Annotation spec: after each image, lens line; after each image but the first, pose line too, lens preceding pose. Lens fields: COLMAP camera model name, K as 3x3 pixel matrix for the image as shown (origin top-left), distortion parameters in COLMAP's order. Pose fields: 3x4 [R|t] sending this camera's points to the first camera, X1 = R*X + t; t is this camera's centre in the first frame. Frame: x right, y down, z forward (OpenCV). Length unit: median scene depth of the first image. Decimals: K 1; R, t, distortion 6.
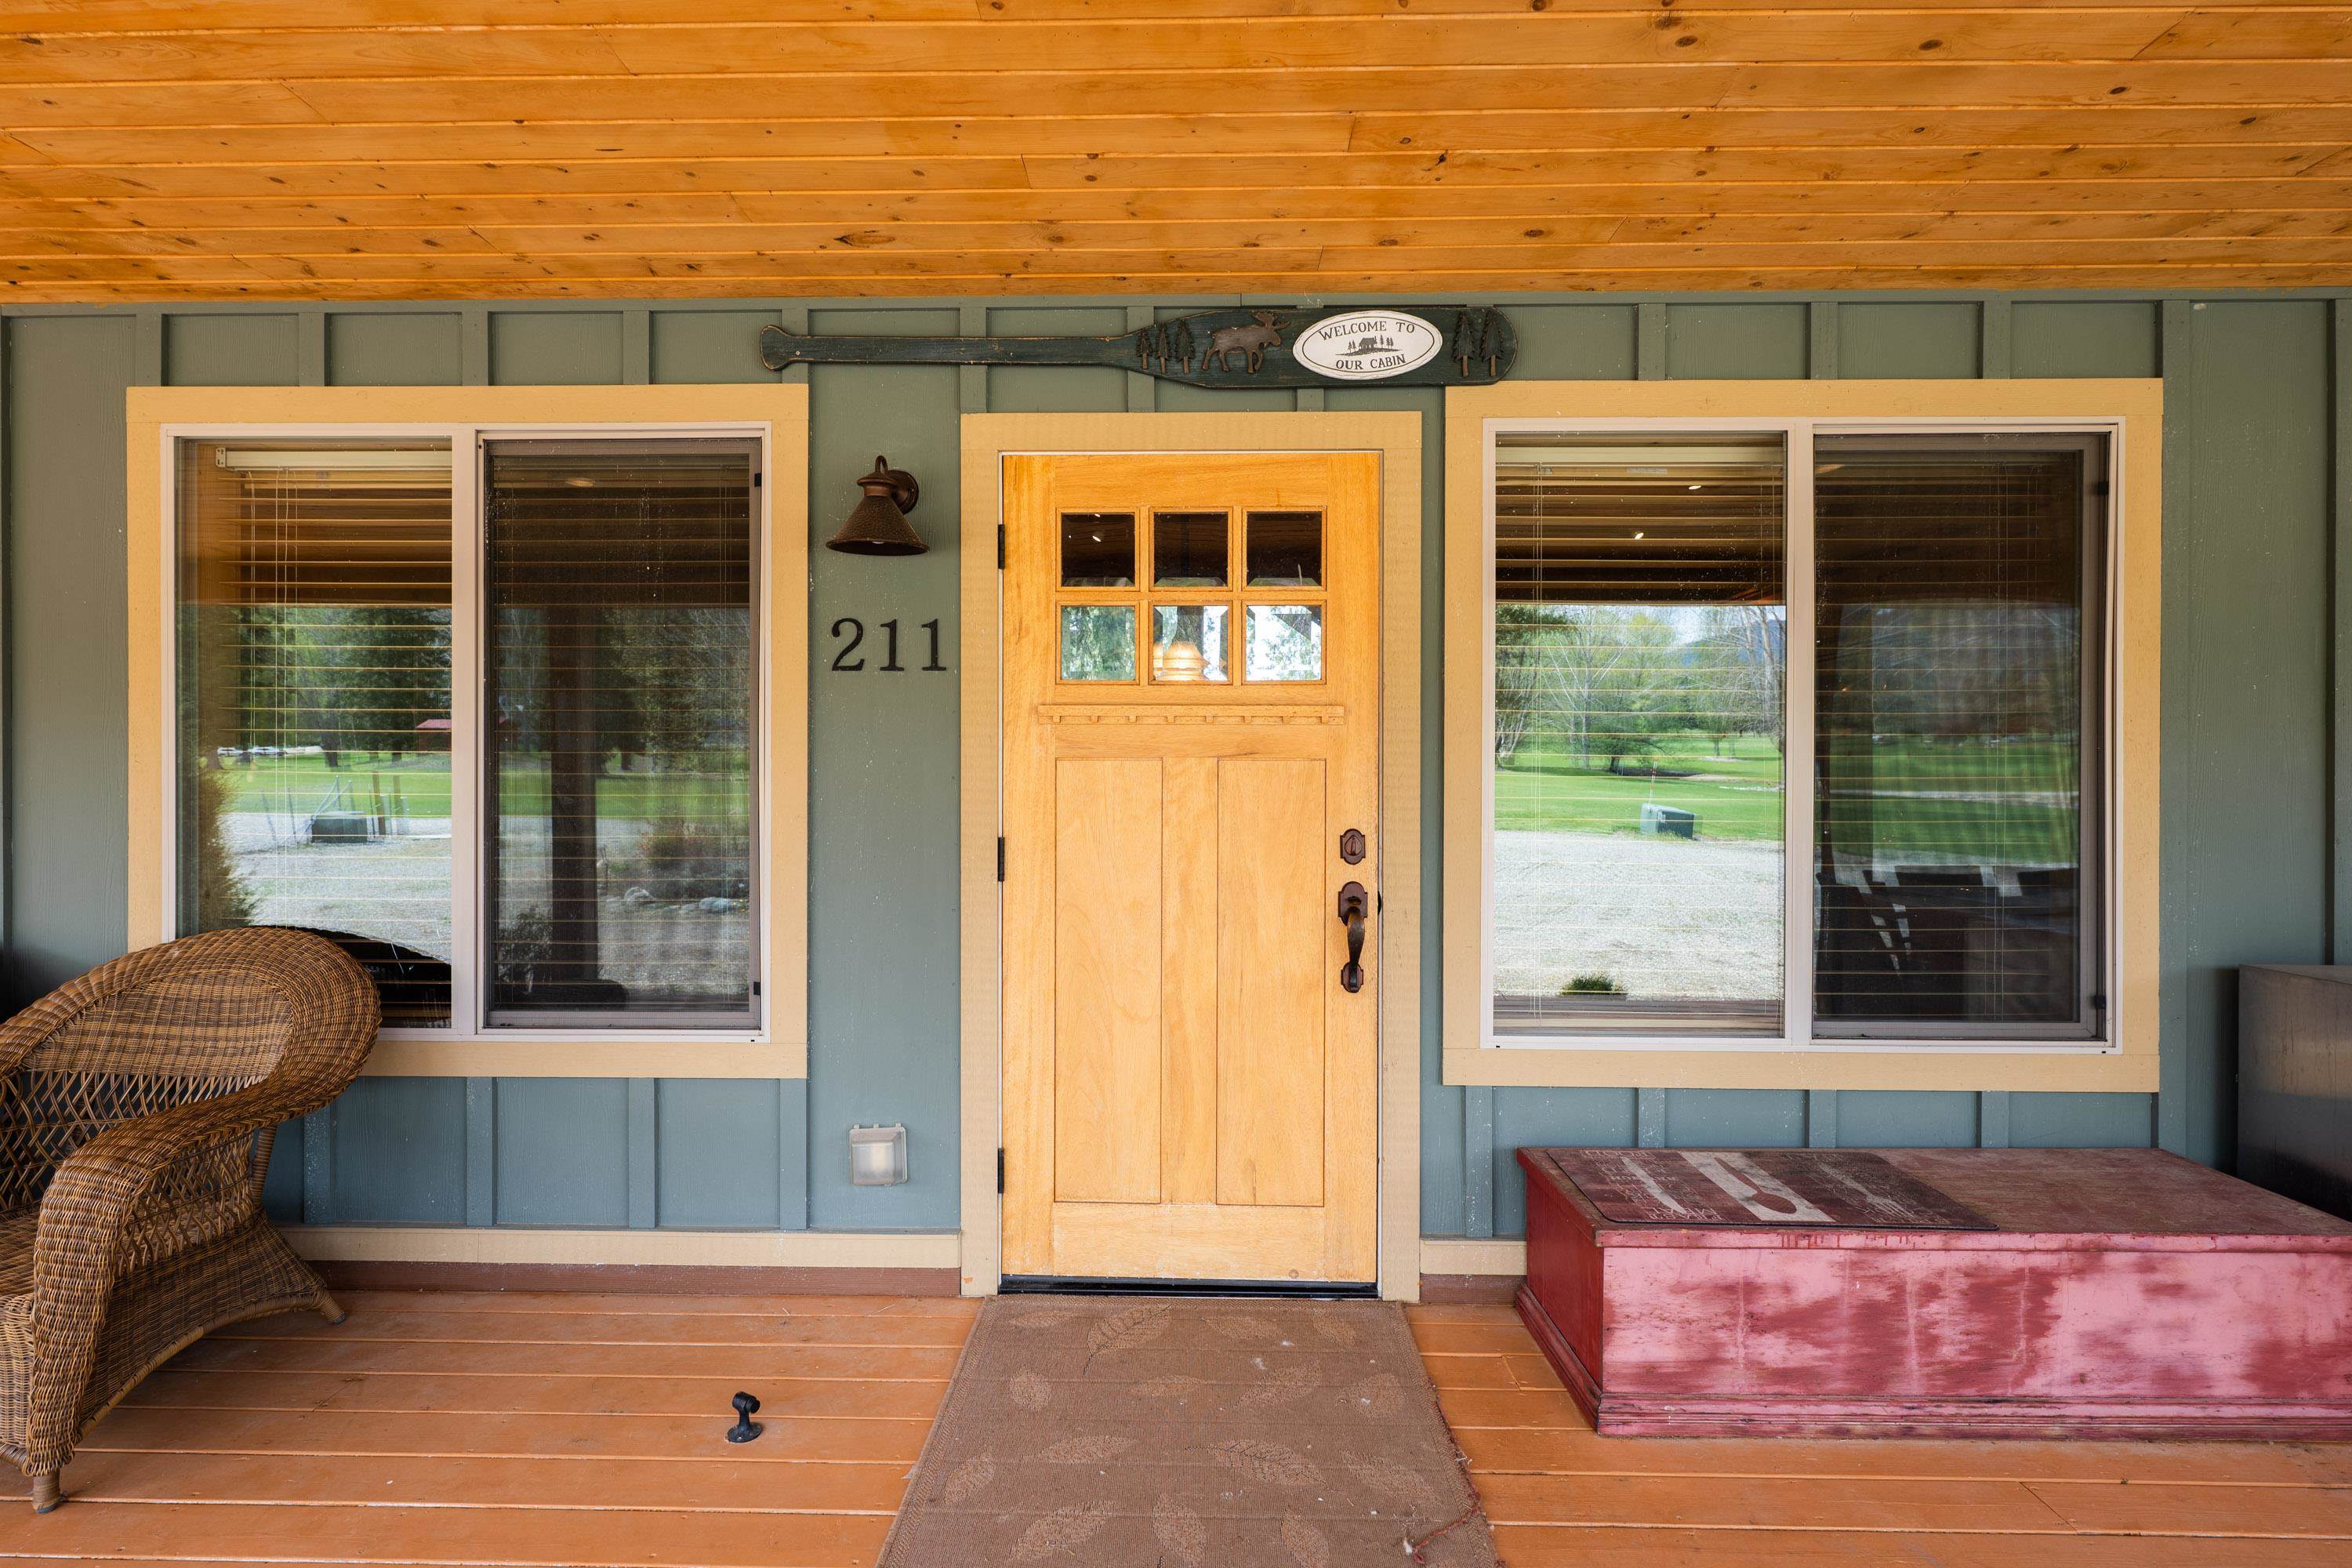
lens RADIAL K [[1152.7, 0, 1173.0], [0, 1152.7, 775.6], [0, 0, 1]] dist [-0.001444, -0.000551]
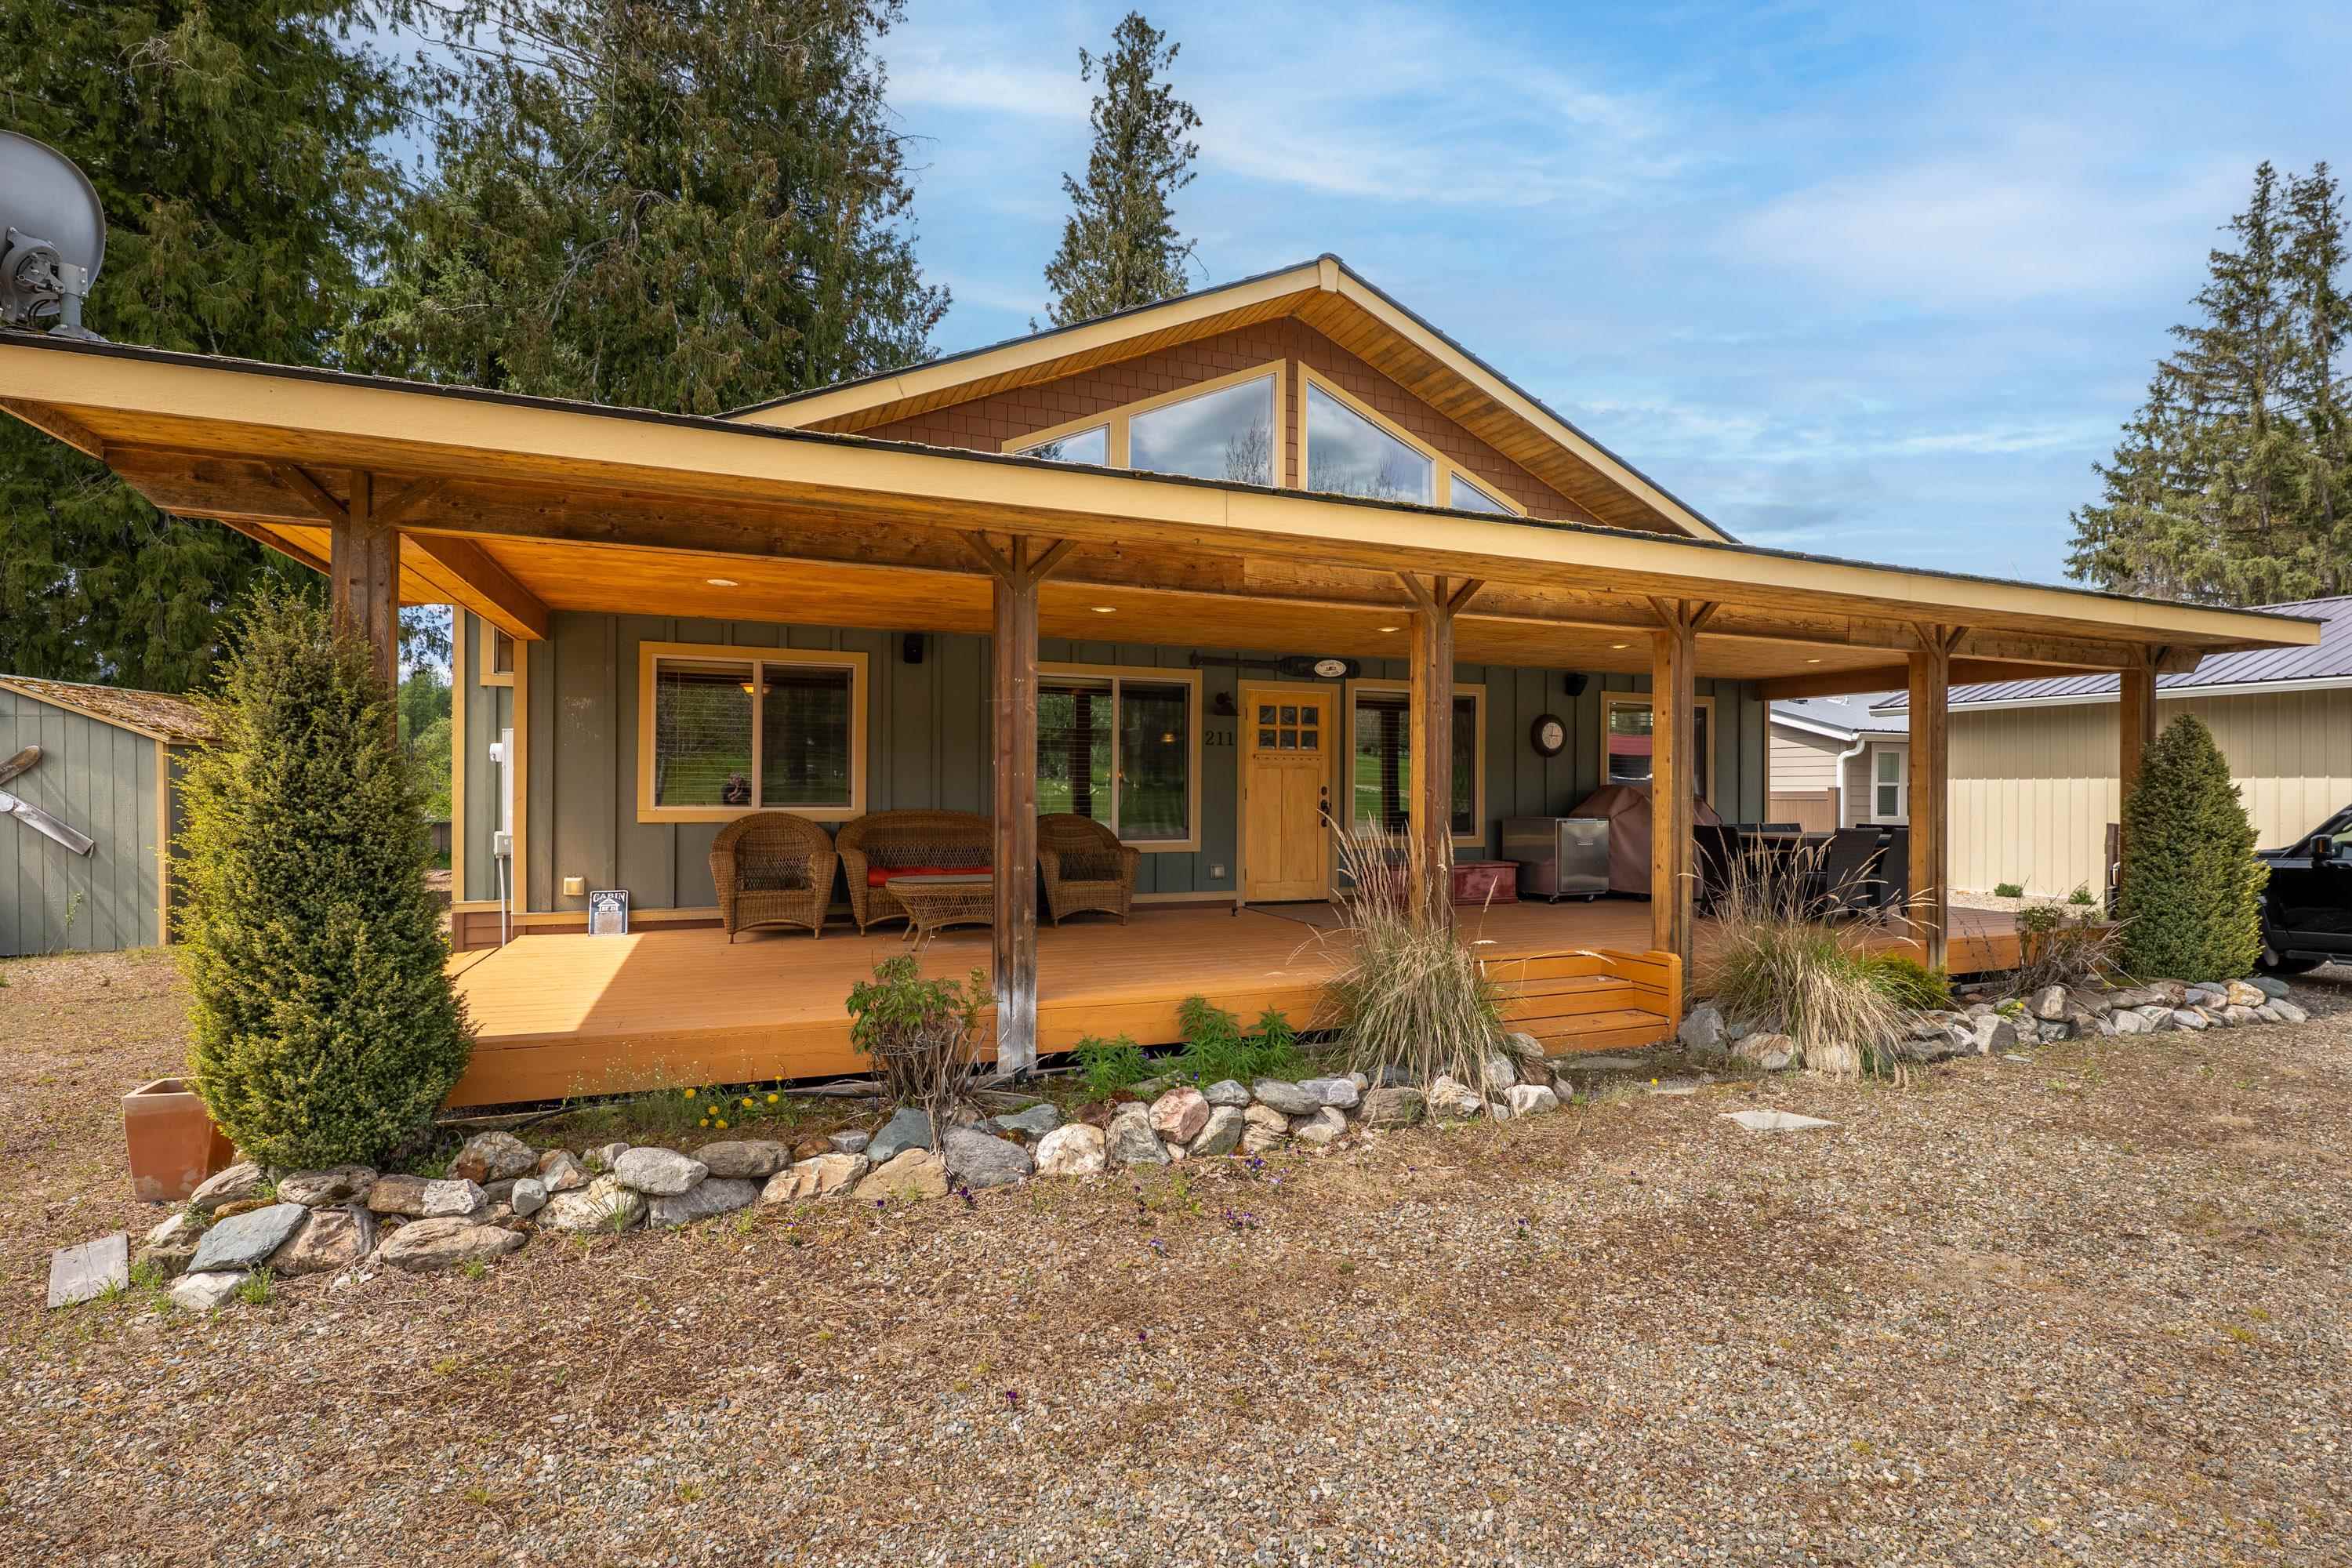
lens RADIAL K [[1082.8, 0, 1220.6], [0, 1082.8, 791.2], [0, 0, 1]] dist [0.002828, 0.000447]
pose [[0.908907, 0.003084, 0.416988, -1.760472], [-0.003796, 0.999992, 0.000878, 0.060762], [-0.416982, -0.002381, 0.908911, -2.298595]]
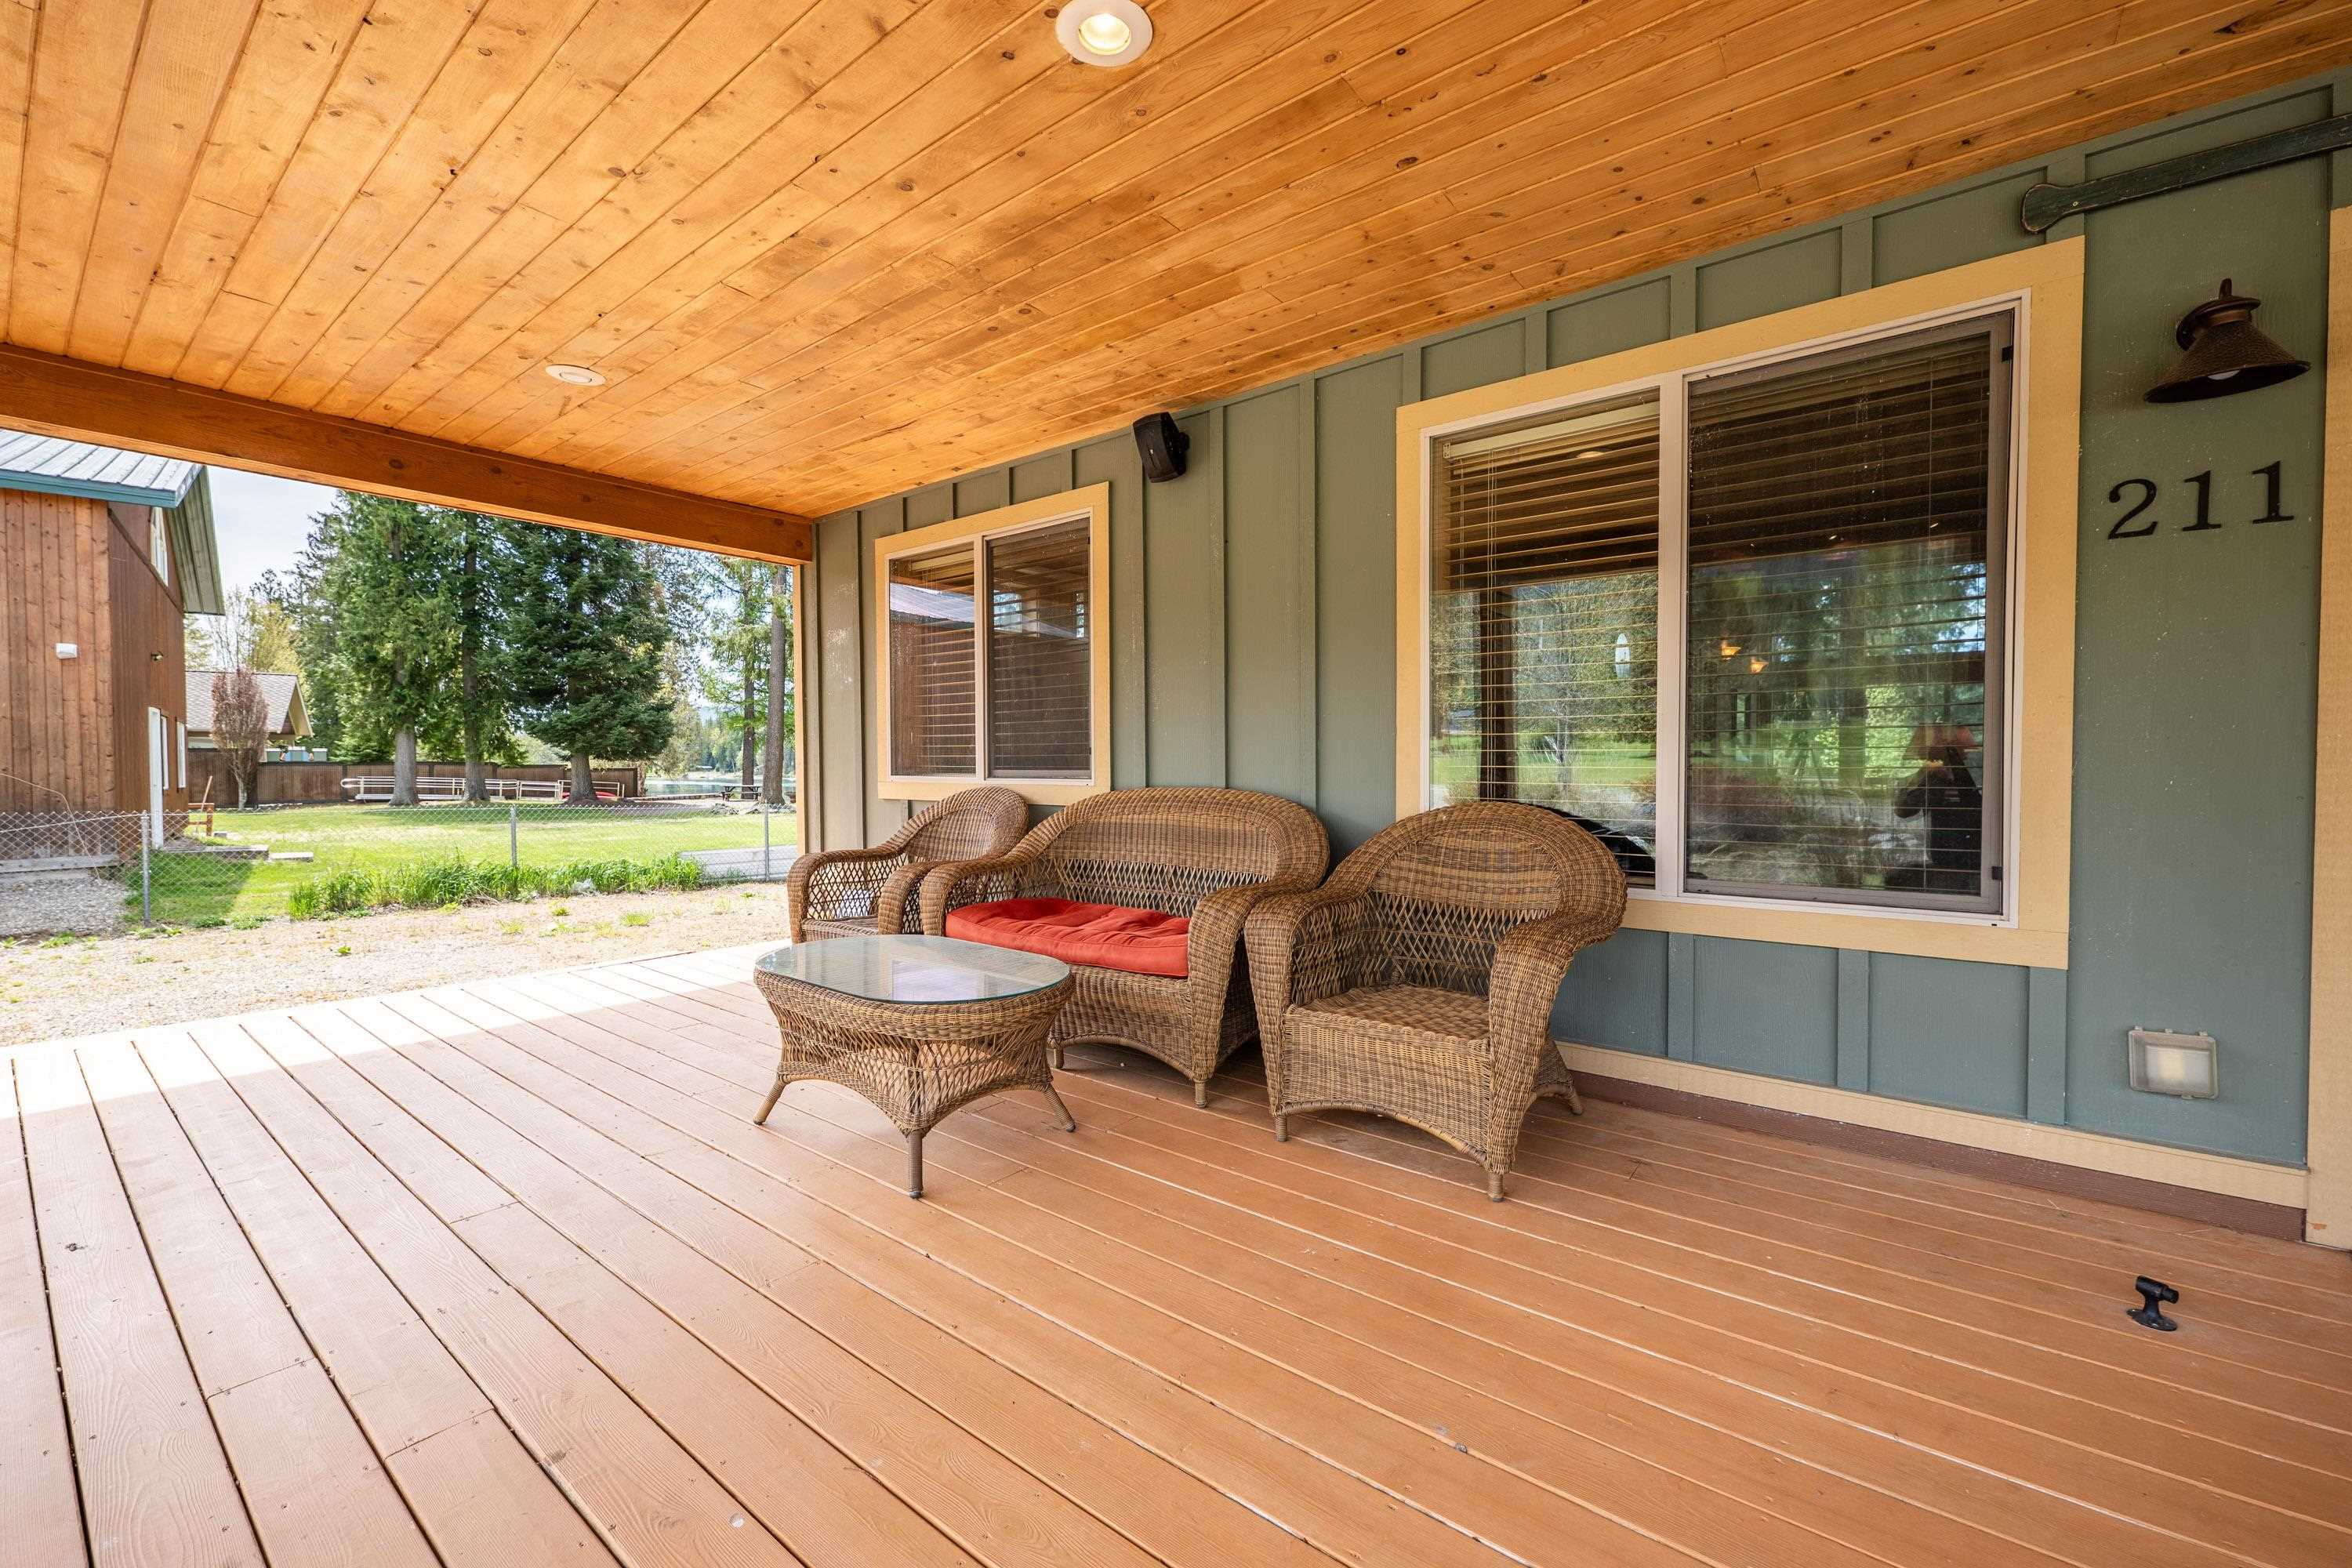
lens RADIAL K [[955.7, 0, 1168.6], [0, 955.7, 779.6], [0, 0, 1]] dist [0.001948, 0.000311]
pose [[0.794206, 0.006249, -0.607617, -0.432023], [0.007843, 0.999758, 0.020533, 0.082989], [0.607599, -0.021072, 0.793965, -0.085837]]
